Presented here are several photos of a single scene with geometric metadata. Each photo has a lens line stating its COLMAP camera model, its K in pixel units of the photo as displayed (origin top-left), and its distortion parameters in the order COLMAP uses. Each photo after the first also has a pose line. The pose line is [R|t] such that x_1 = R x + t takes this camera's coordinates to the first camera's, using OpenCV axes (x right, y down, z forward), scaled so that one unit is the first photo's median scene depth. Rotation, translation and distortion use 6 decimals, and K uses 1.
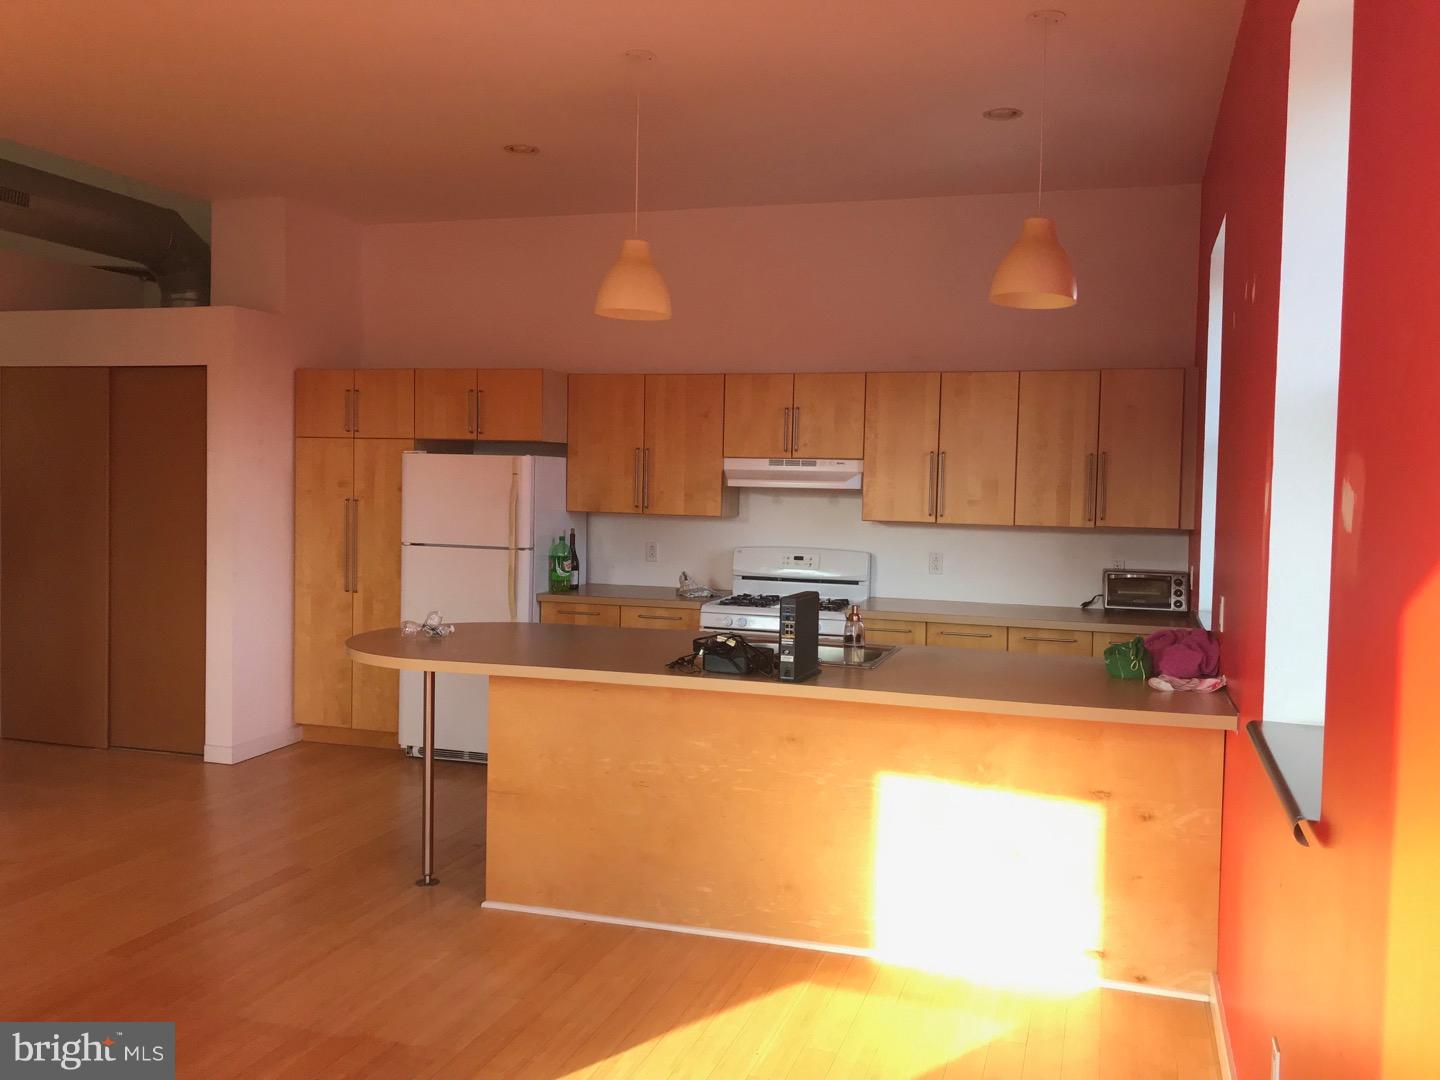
lens RADIAL K [[1233.4, 0, 708.8], [0, 1233.4, 540.5], [0, 0, 1]] dist [0.007063, -0.003367]
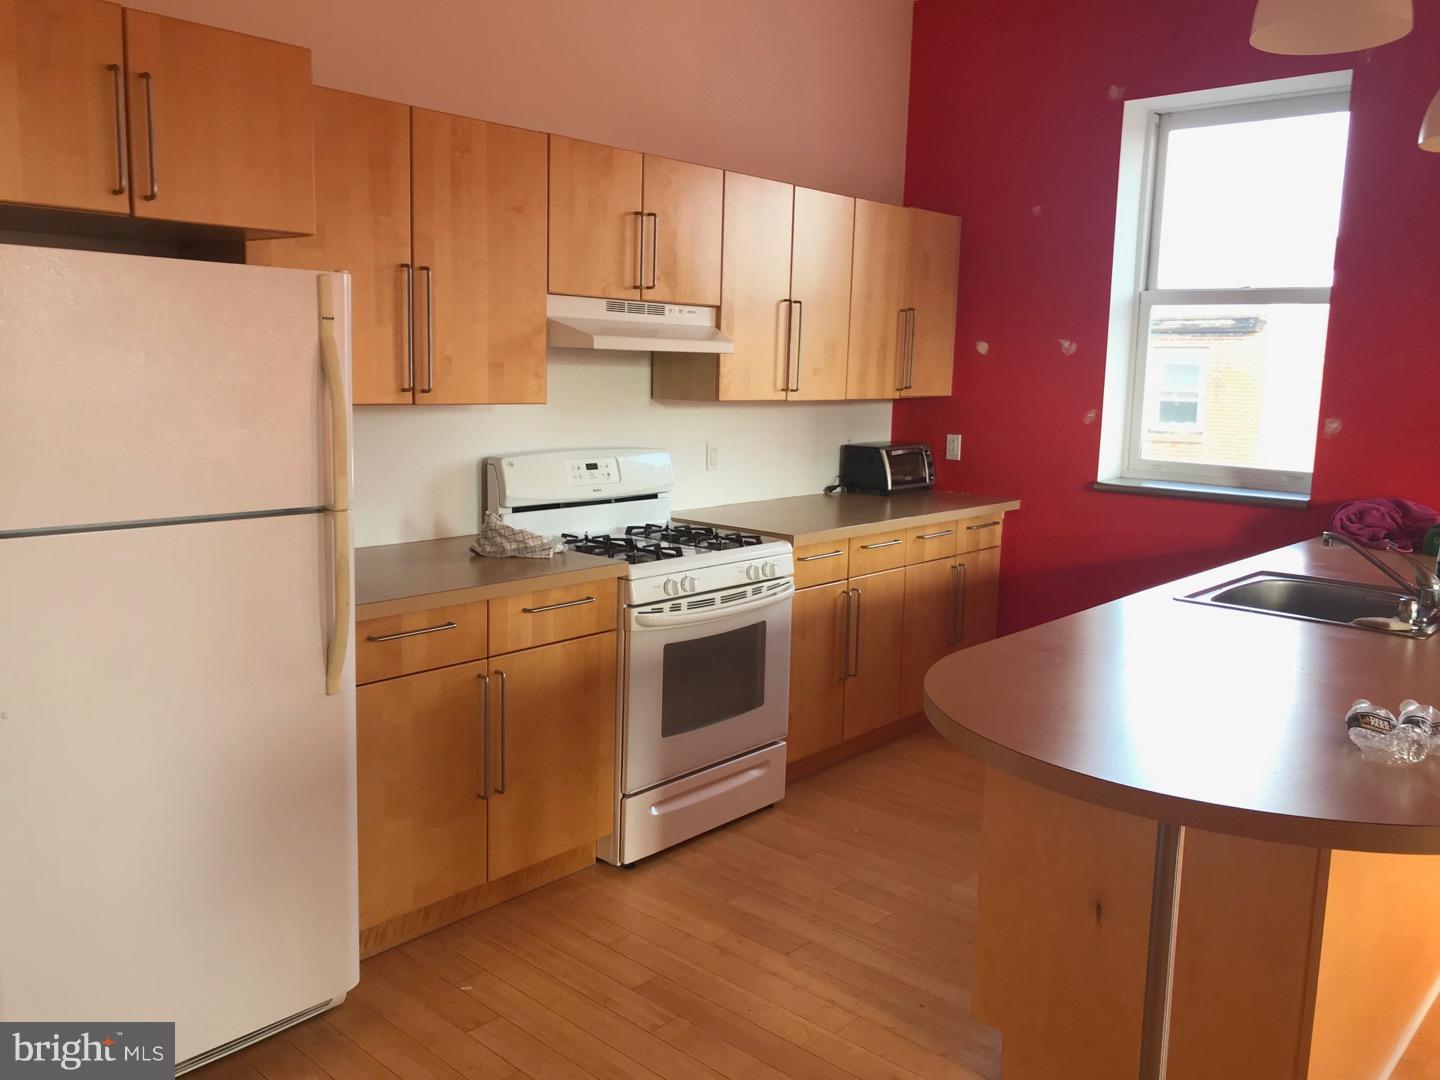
lens RADIAL K [[1233.4, 0, 708.8], [0, 1233.4, 540.5], [0, 0, 1]] dist [0.007063, -0.003367]
pose [[0.379350, -0.147483, 0.913423, -0.536743], [0.019824, 0.988283, 0.151337, -0.046650], [-0.925041, -0.039302, 0.377829, 0.826131]]
